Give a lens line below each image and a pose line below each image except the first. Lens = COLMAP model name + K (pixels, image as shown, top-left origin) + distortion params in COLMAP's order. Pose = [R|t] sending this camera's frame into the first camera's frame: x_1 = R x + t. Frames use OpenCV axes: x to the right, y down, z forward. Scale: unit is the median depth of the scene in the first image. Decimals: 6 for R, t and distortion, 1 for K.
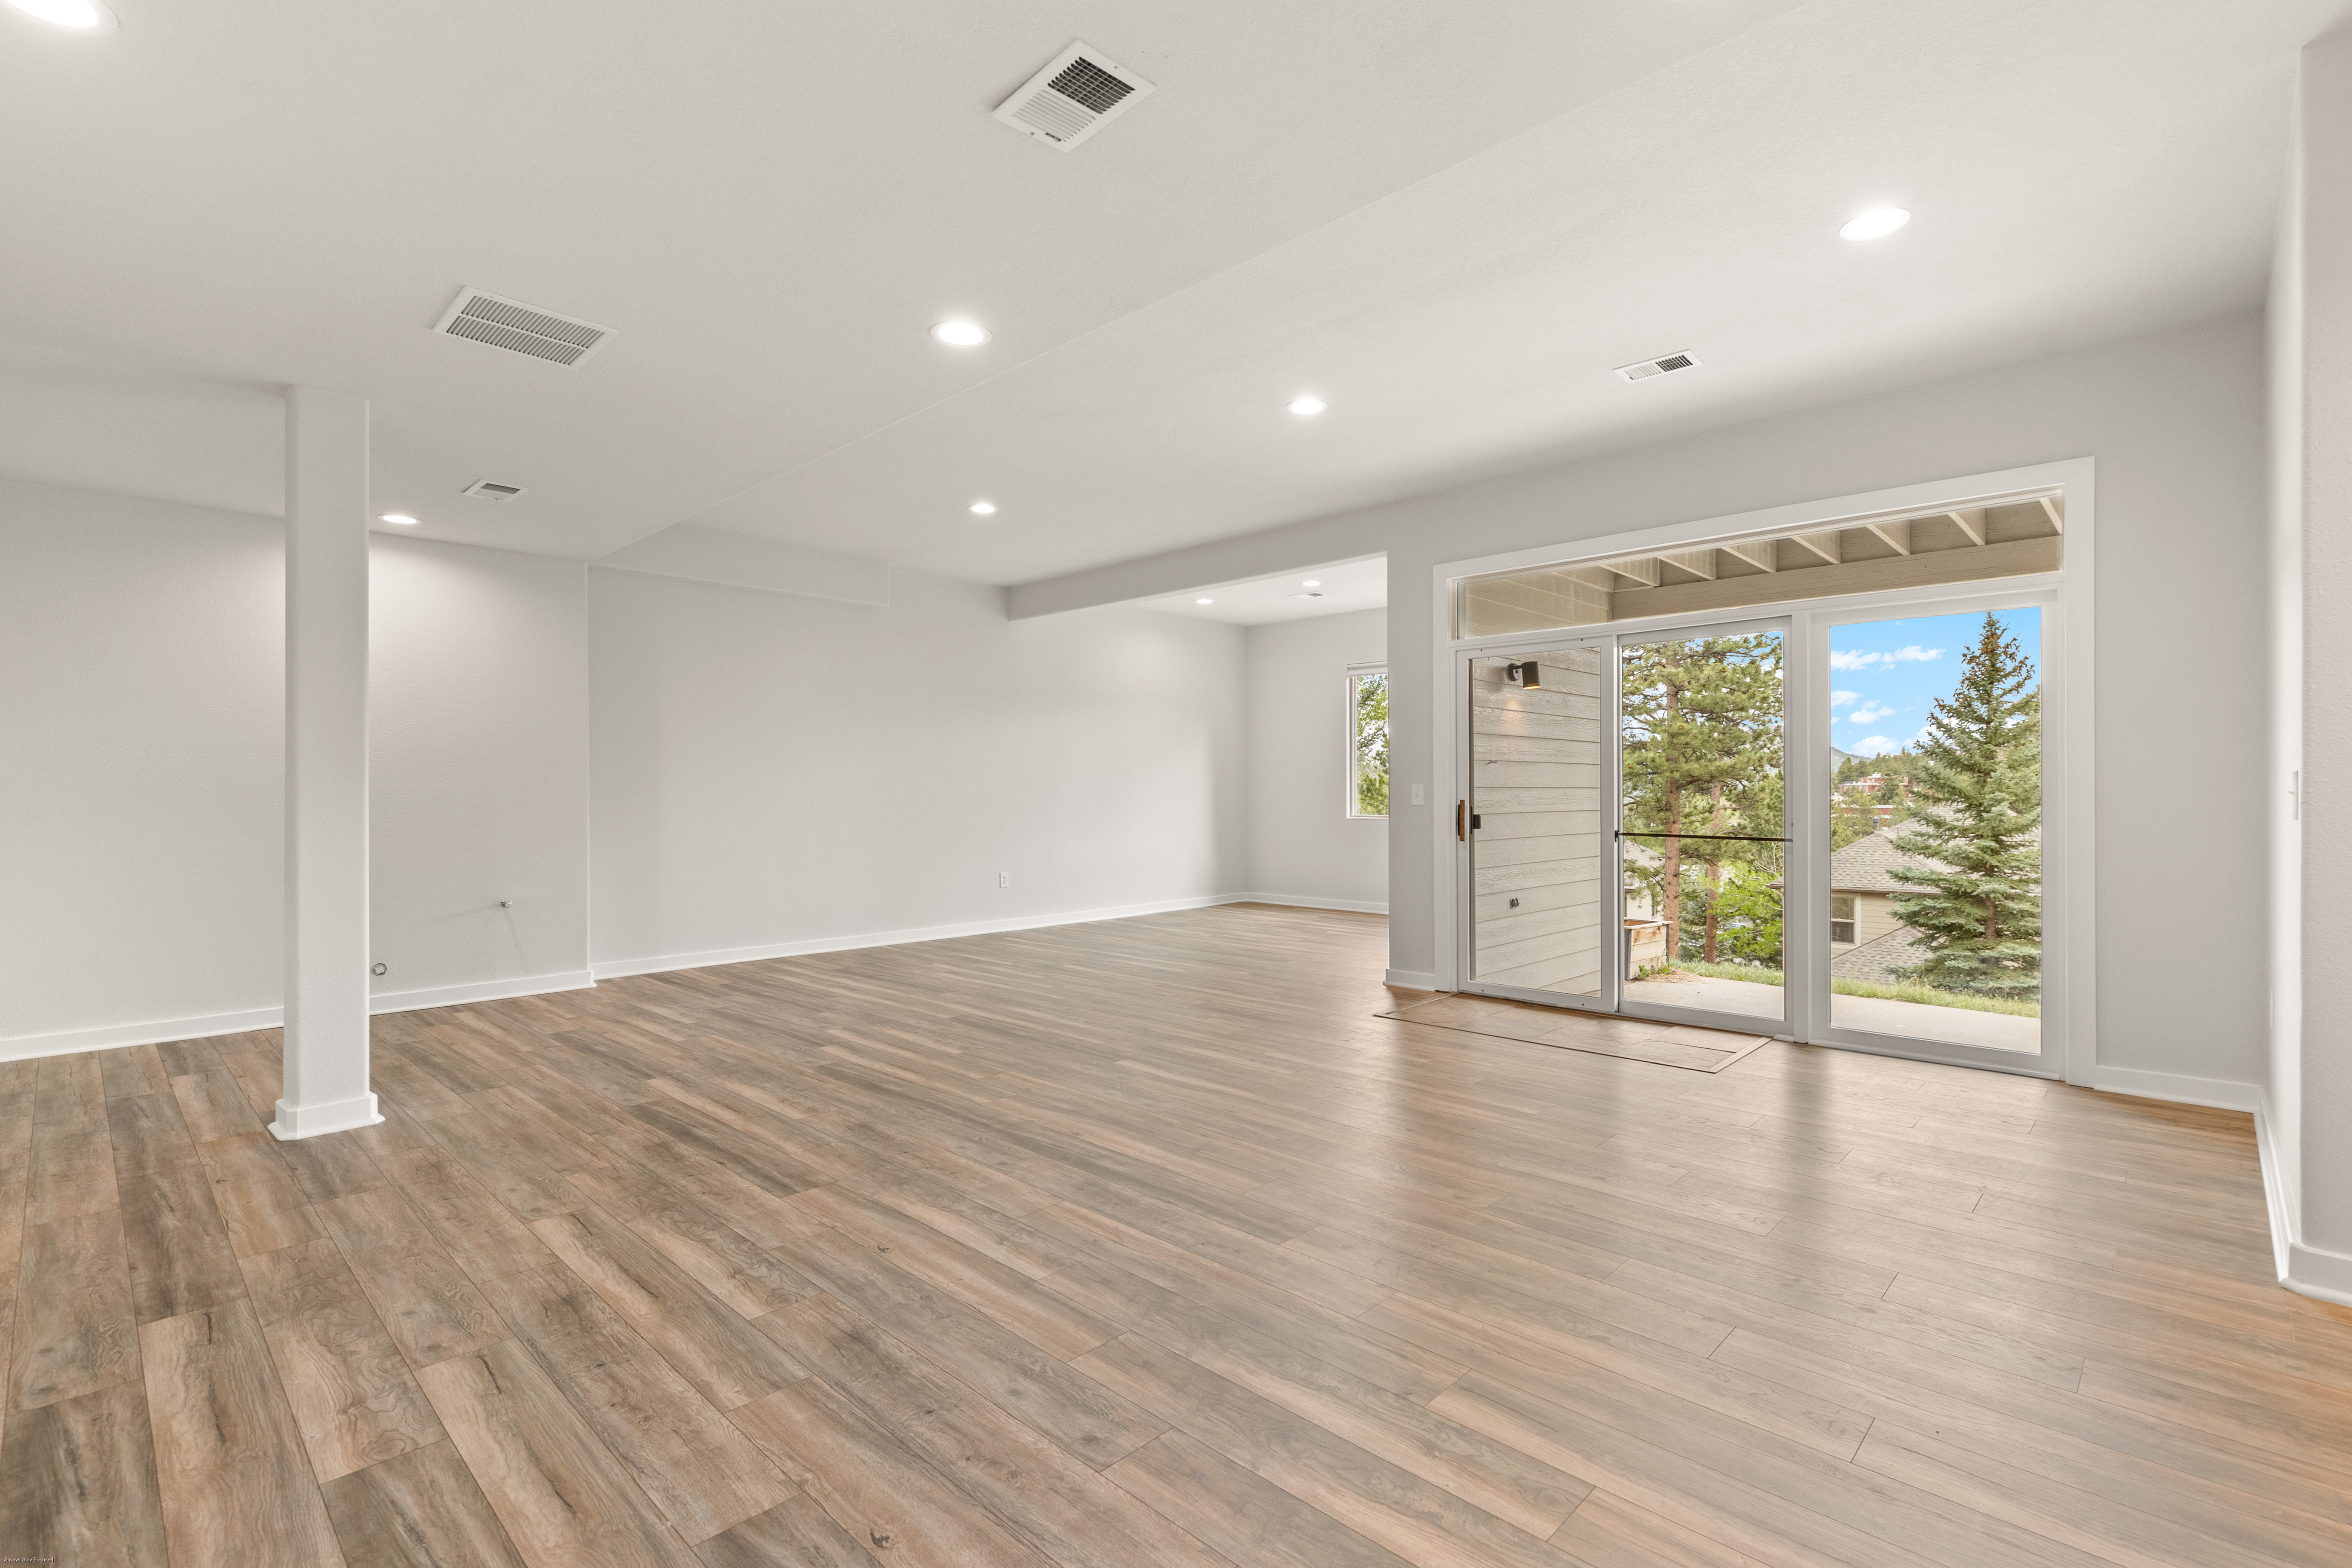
lens RADIAL K [[1070.1, 0, 1176.0], [0, 1070.1, 784.0], [0, 0, 1]] dist [0.003237, 0.000014]
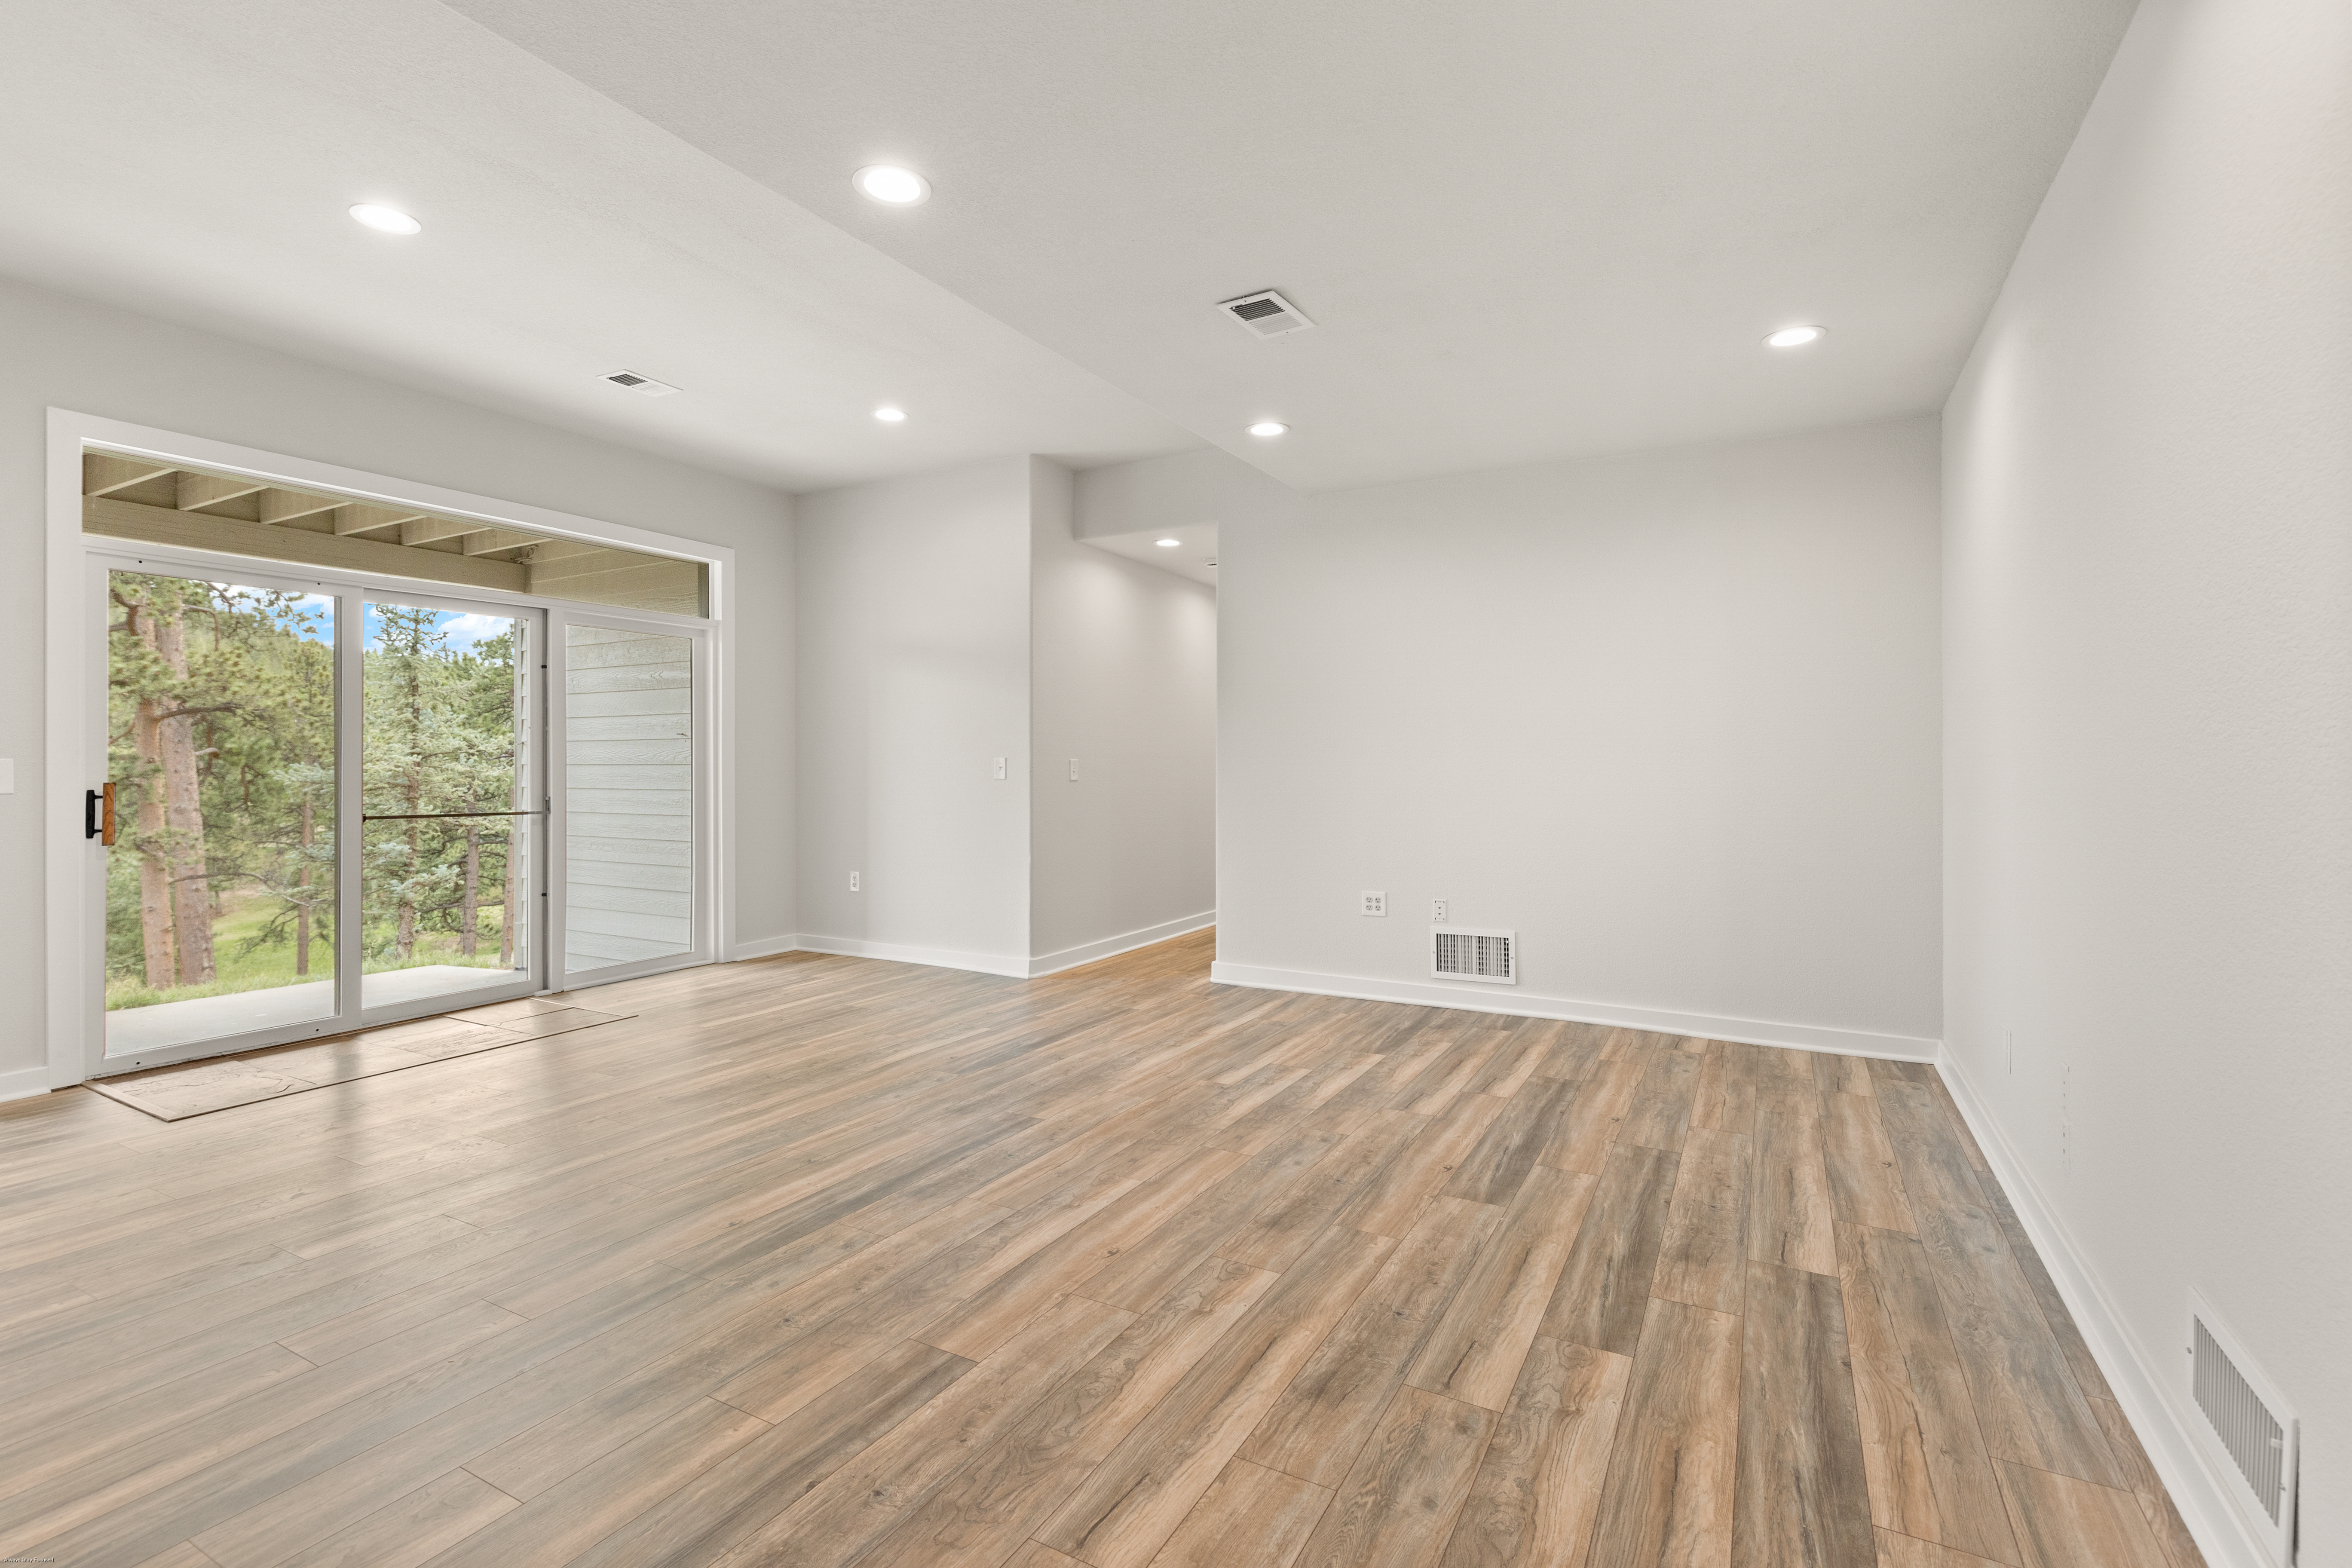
lens RADIAL K [[1066.0, 0, 1176.0], [0, 1066.0, 784.0], [0, 0, 1]] dist [0.001612, -0.003819]
pose [[-0.255275, -0.014891, 0.966754, -1.263118], [-0.002074, 0.999888, 0.014854, 0.007680], [-0.966866, 0.001786, -0.255277, 1.258068]]
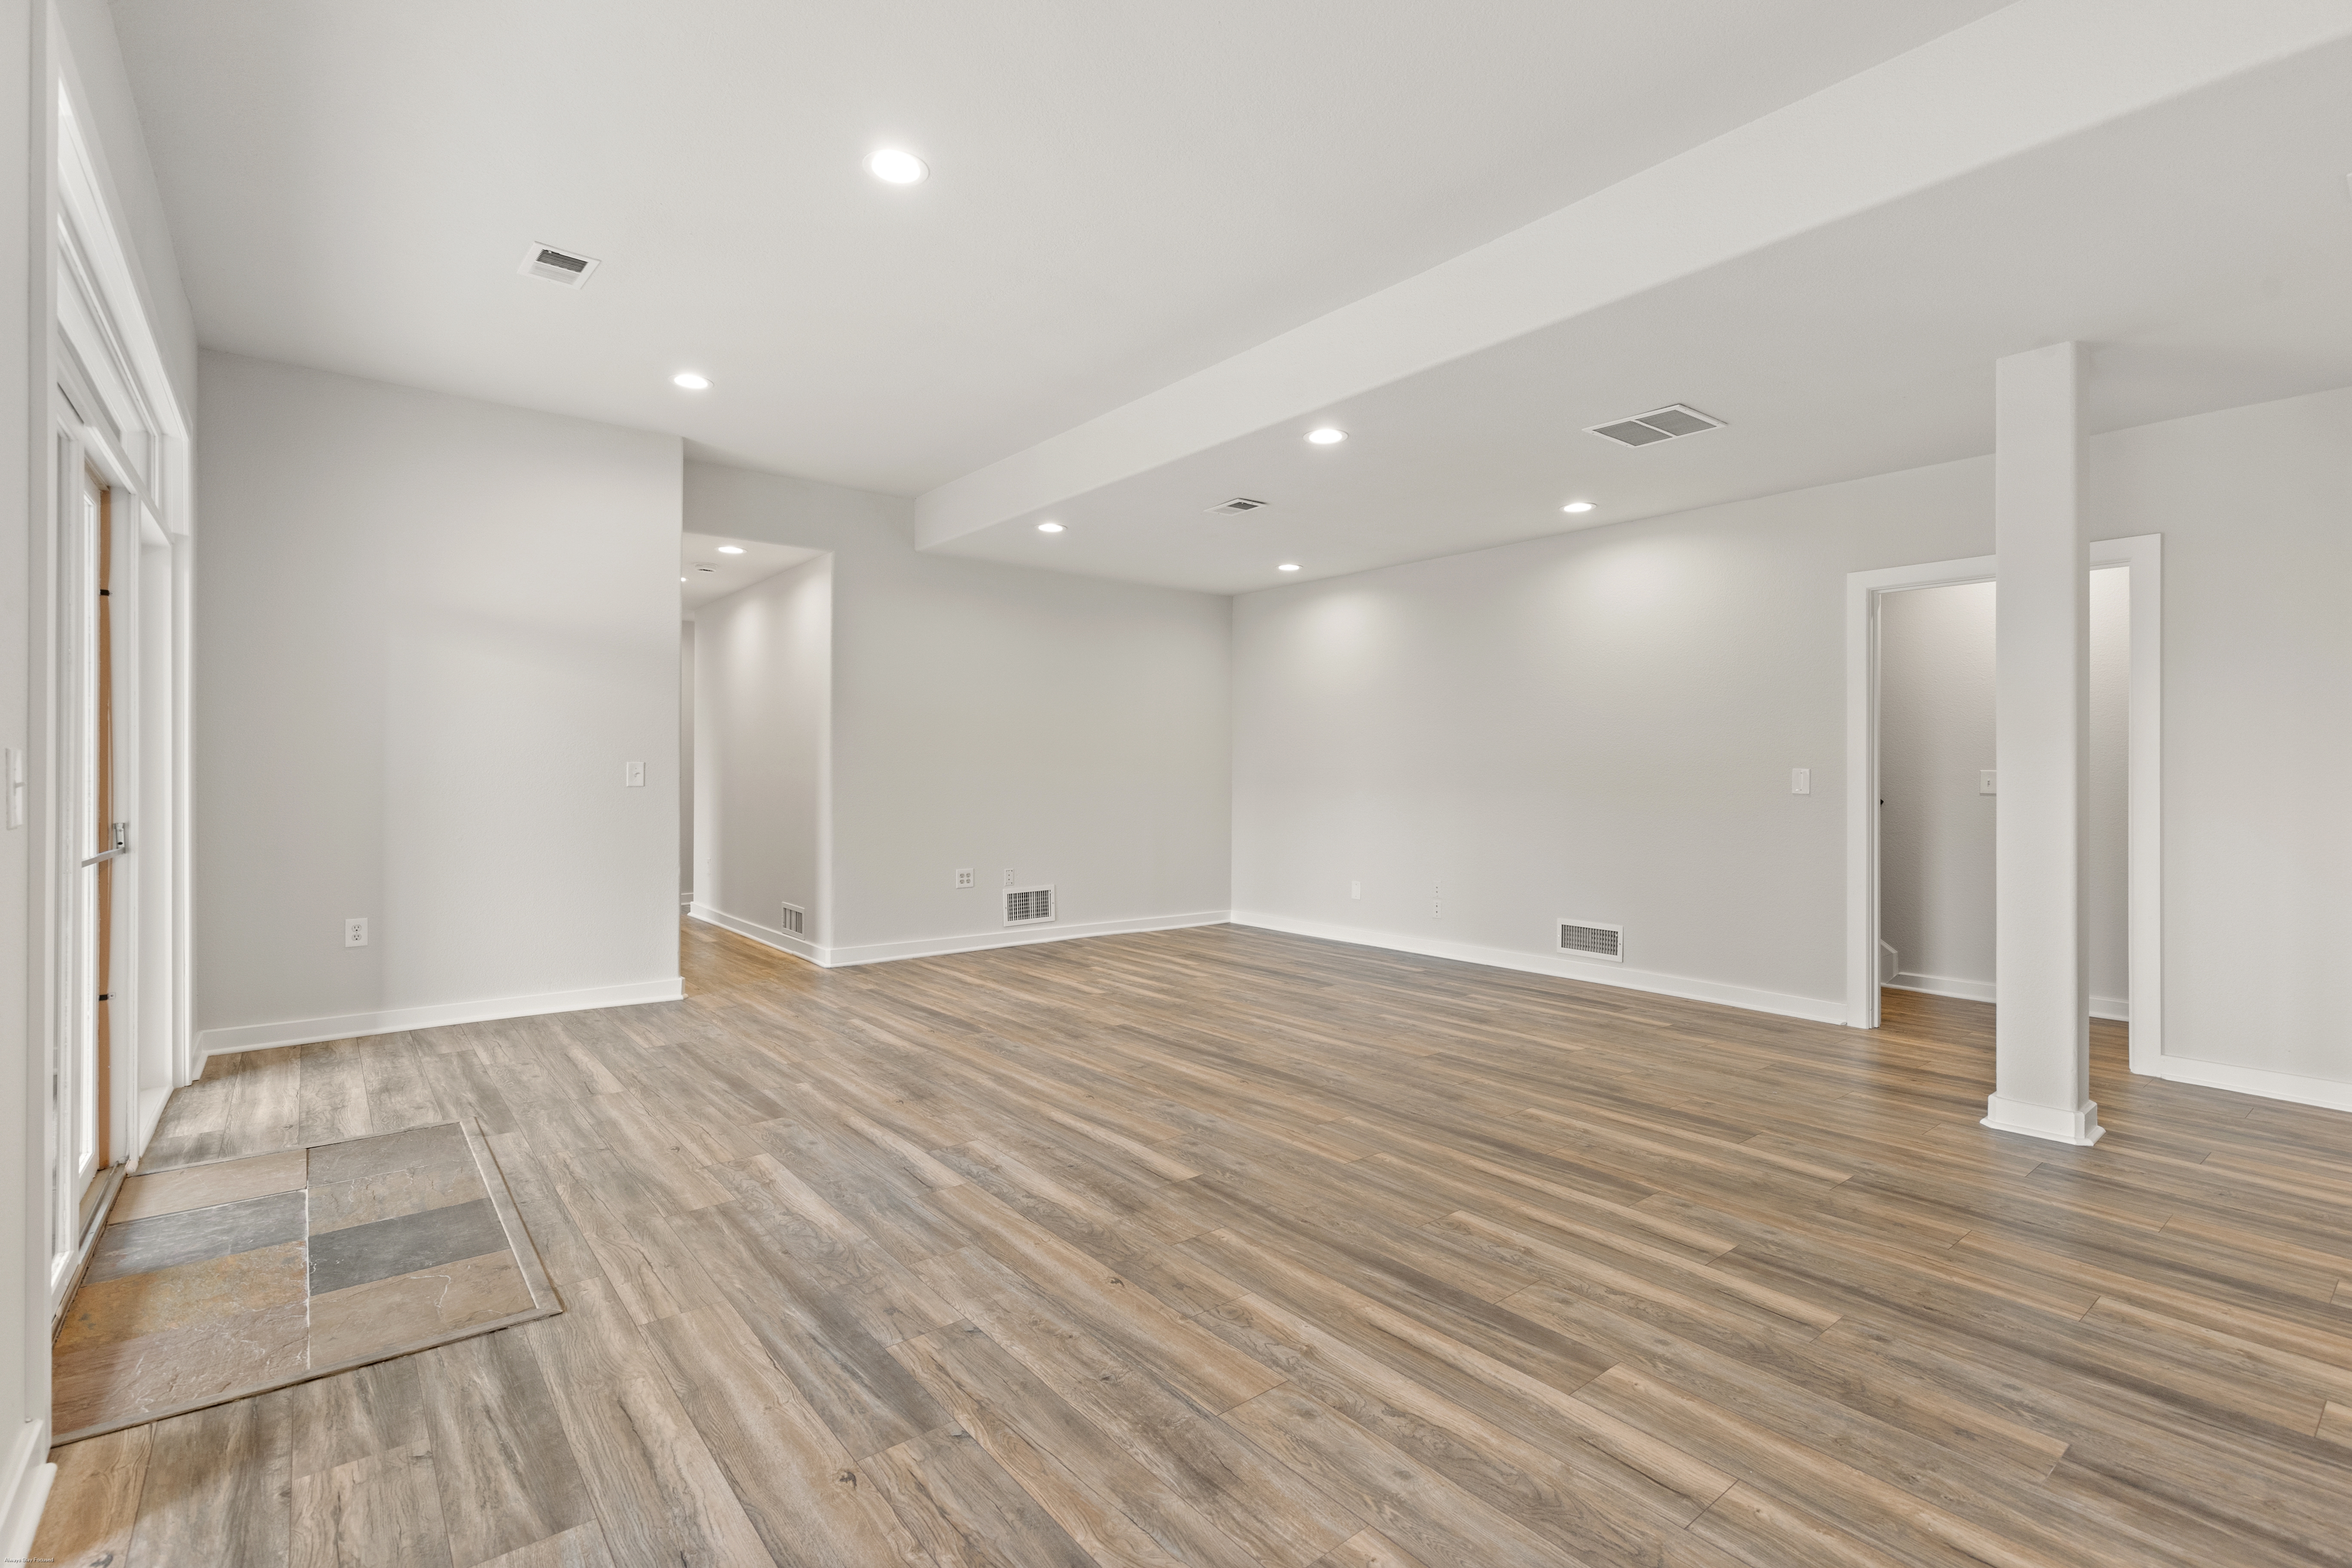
lens RADIAL K [[1066.0, 0, 1176.0], [0, 1066.0, 784.0], [0, 0, 1]] dist [0.001612, -0.003819]
pose [[-0.992779, -0.001497, 0.119946, -0.220074], [-0.000956, 0.999989, 0.004573, 0.018437], [-0.119952, 0.004425, -0.992770, 2.978065]]
